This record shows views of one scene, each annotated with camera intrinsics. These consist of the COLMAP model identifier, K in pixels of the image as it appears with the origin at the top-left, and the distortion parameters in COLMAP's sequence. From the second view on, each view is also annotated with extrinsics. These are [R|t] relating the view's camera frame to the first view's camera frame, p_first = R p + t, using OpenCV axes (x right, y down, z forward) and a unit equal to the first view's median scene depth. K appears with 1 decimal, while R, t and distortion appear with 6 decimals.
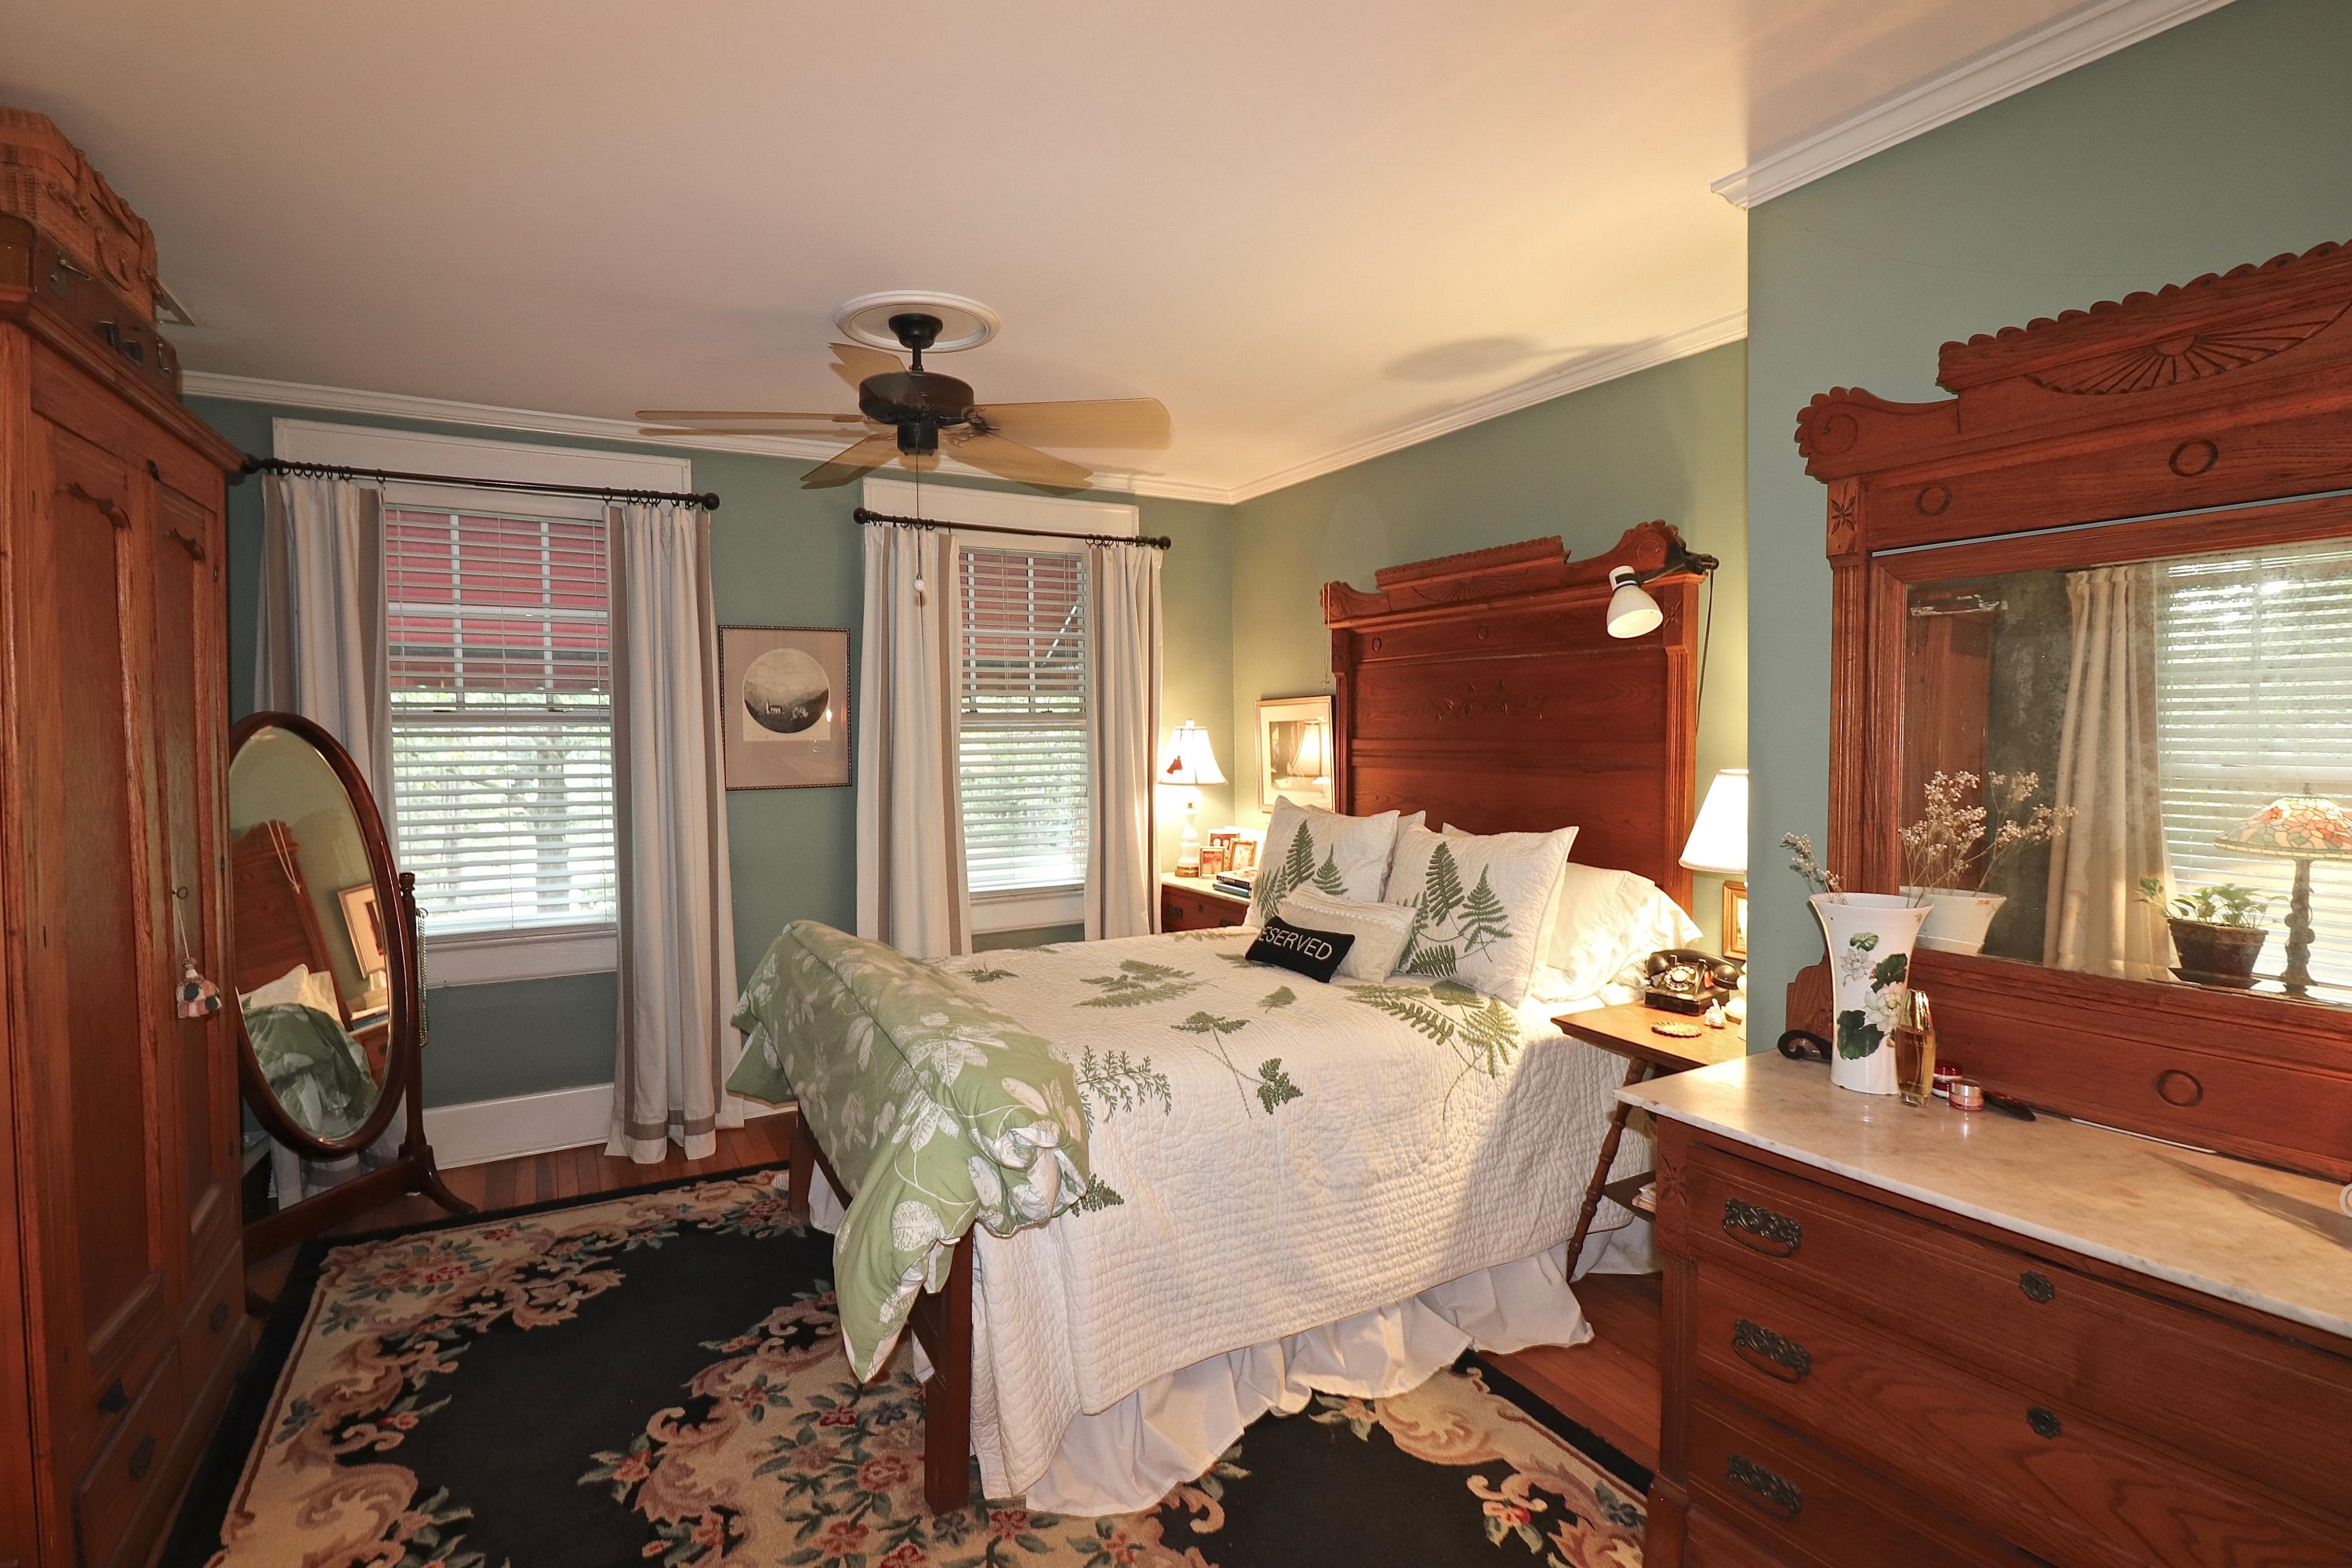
lens RADIAL K [[1098.9, 0, 1138.3], [0, 1098.9, 760.7], [0, 0, 1]] dist [-0.001983, -0.011250]
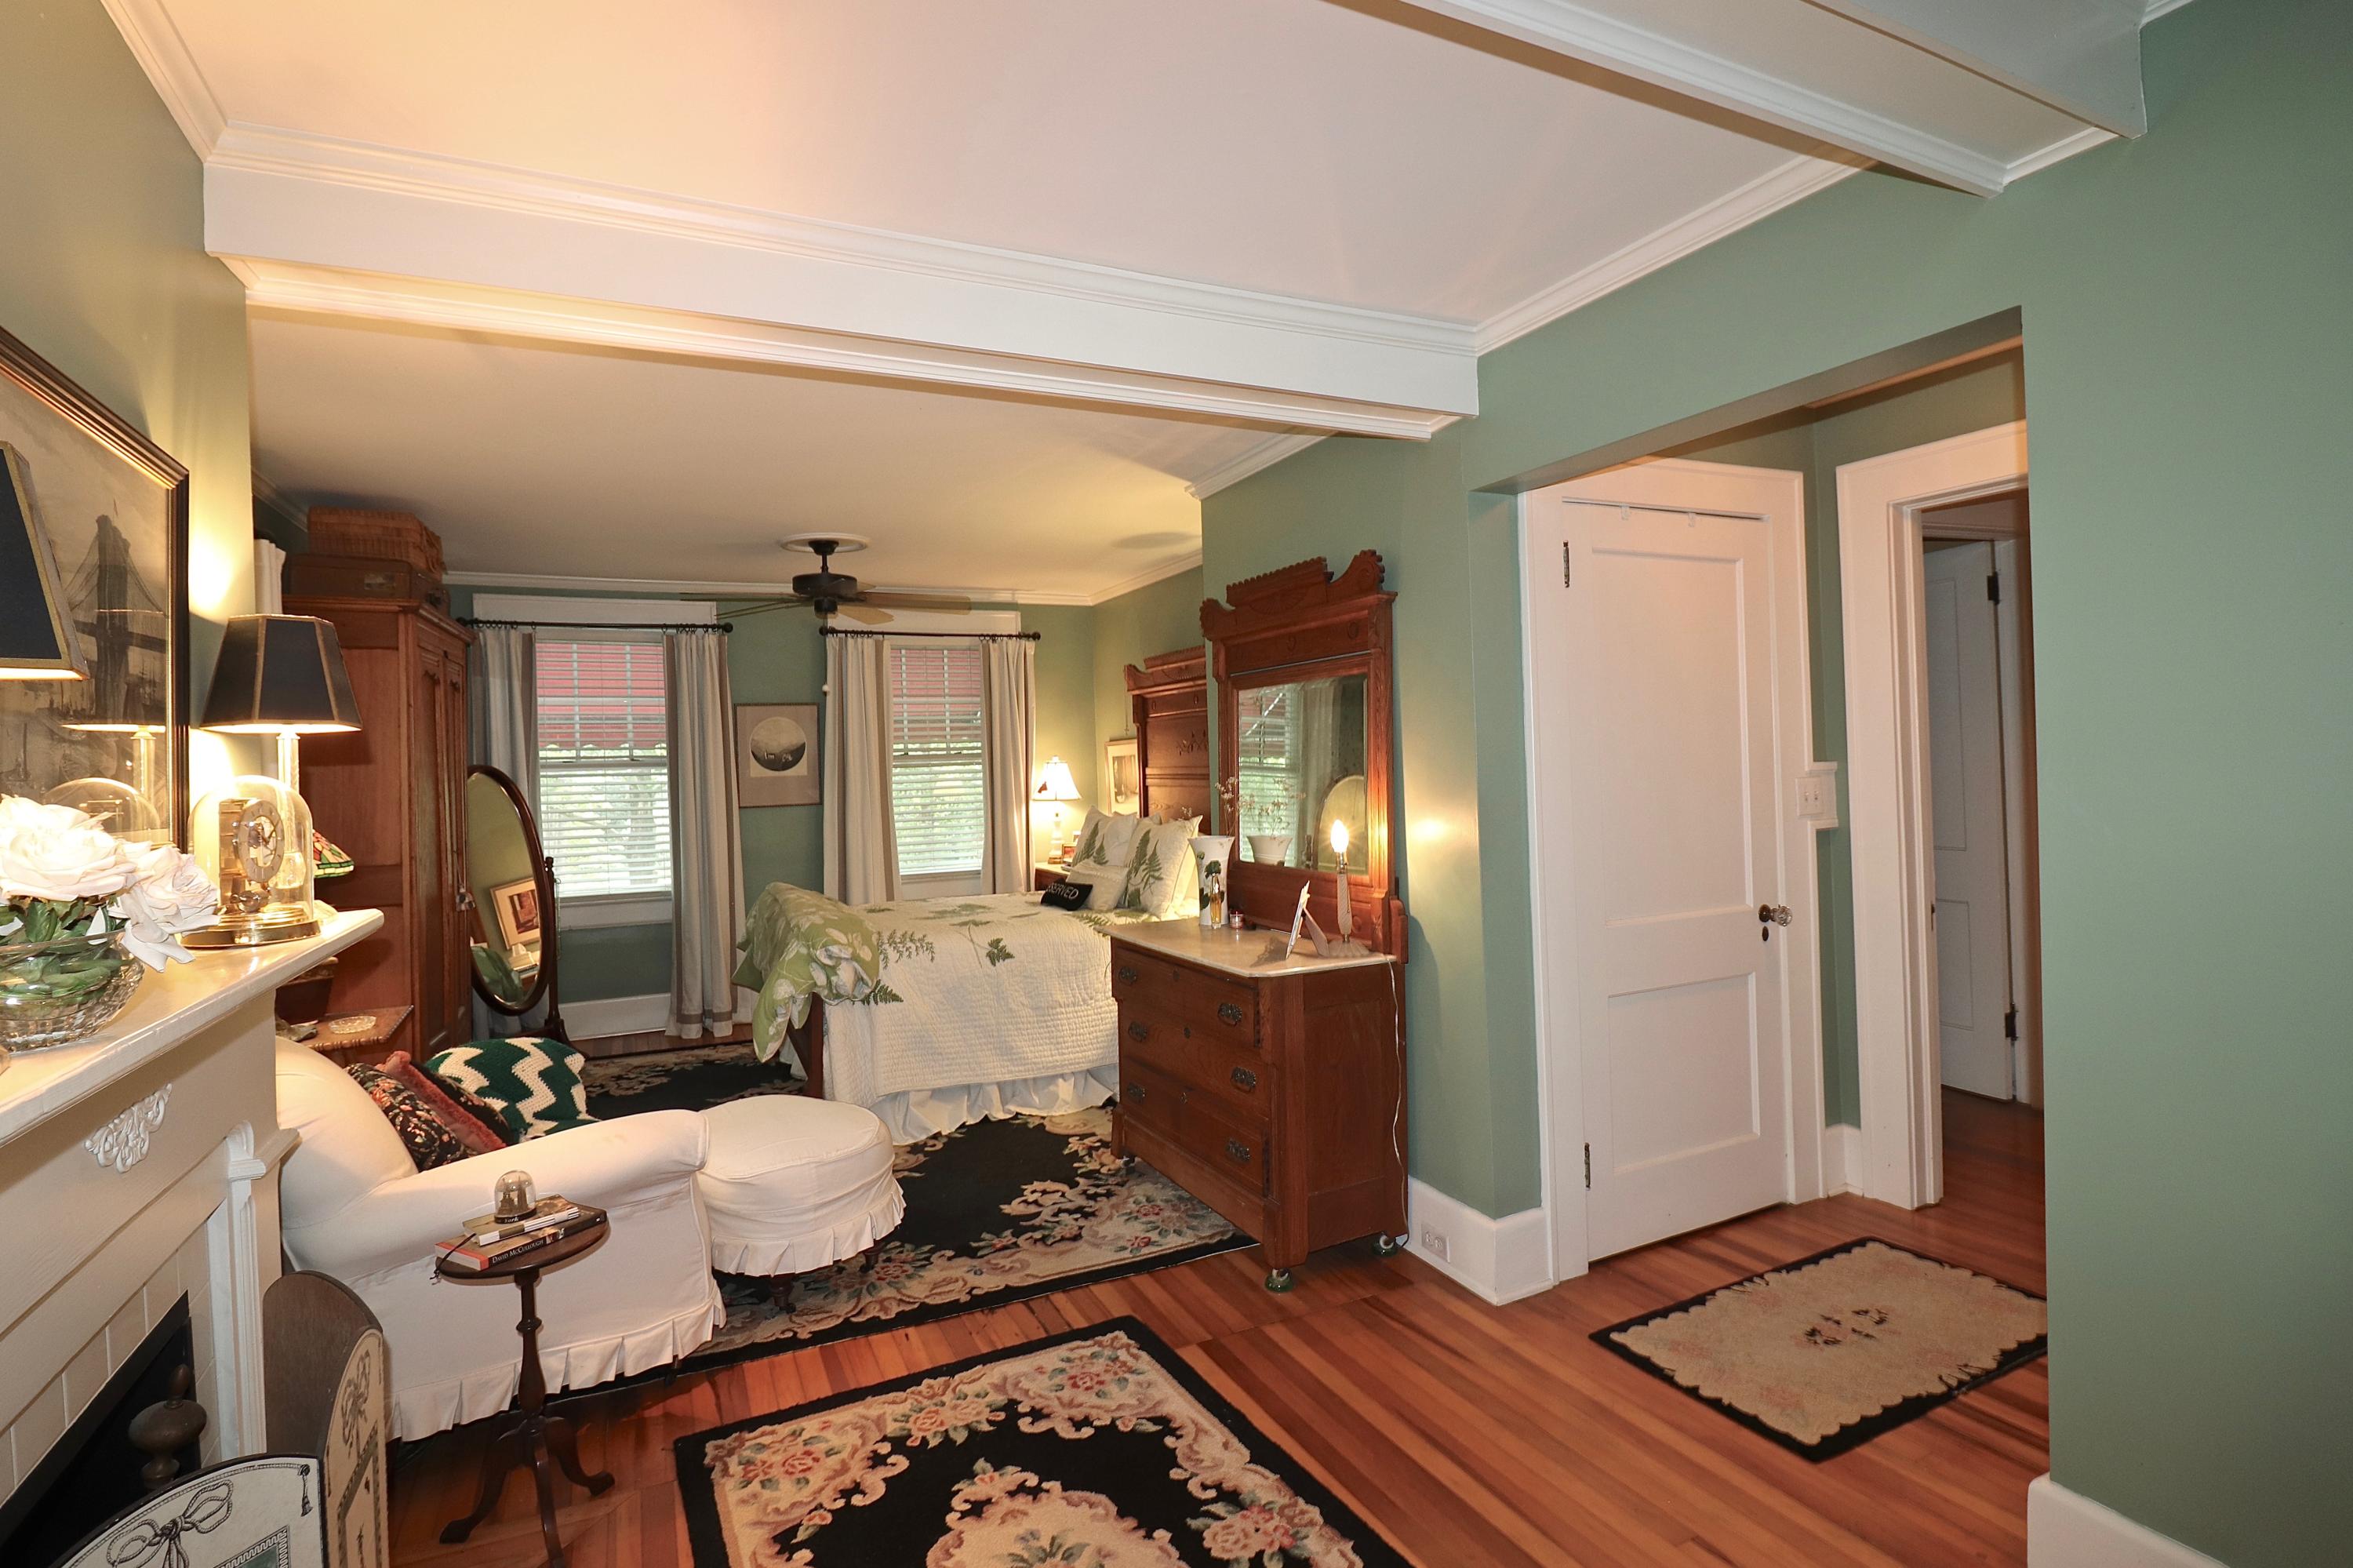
lens RADIAL K [[1099.4, 0, 1138.8], [0, 1099.4, 760.6], [0, 0, 1]] dist [-0.001983, -0.011250]
pose [[0.997384, -0.020016, -0.069456, 0.330865], [0.017928, 0.999372, -0.030558, 0.018904], [0.070024, 0.029233, 0.997117, -0.576956]]
